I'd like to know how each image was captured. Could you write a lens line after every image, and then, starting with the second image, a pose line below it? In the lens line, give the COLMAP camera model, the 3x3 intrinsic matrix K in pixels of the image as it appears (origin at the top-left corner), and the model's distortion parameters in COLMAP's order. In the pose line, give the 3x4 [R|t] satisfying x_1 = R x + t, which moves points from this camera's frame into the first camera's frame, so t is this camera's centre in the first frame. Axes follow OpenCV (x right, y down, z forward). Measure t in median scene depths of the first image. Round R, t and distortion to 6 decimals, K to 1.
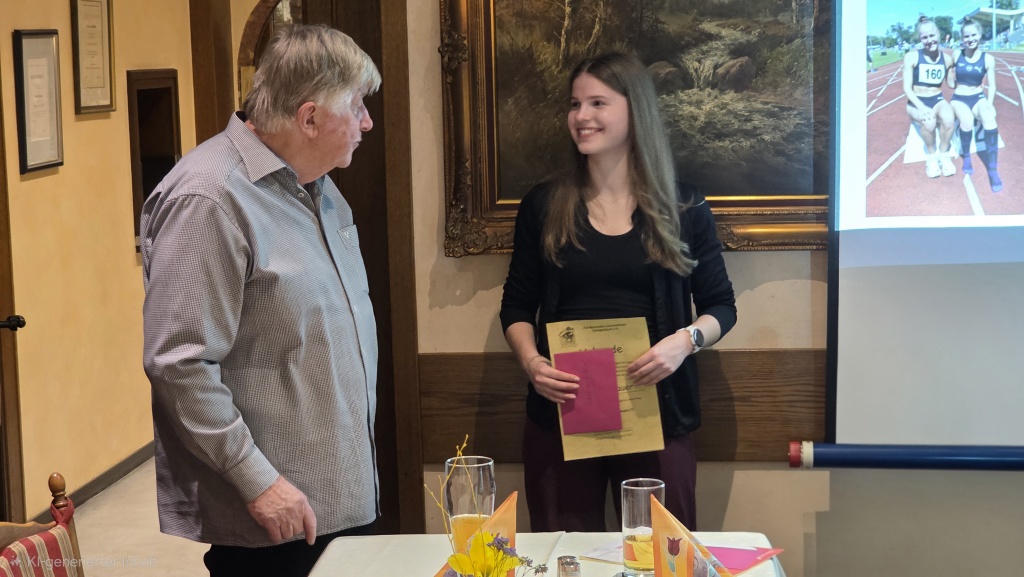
lens RADIAL K [[2014.7, 0, 484.4], [0, 2014.7, 243.4], [0, 0, 1]] dist [-0.073391, 0.000000]
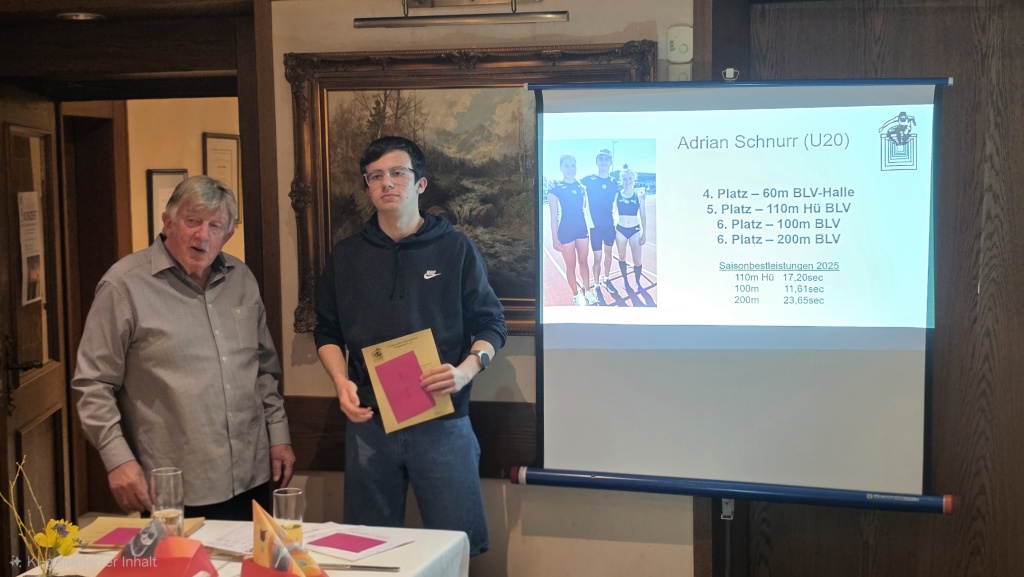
lens RADIAL K [[1386.6, 0, 528.4], [0, 1386.6, 306.8], [0, 0, 1]] dist [0.083741, 0.000000]
pose [[0.990705, 0.030332, -0.132599, 0.294484], [-0.030540, 0.999533, 0.000467, -0.018600], [0.132552, 0.003586, 0.991170, -0.006382]]
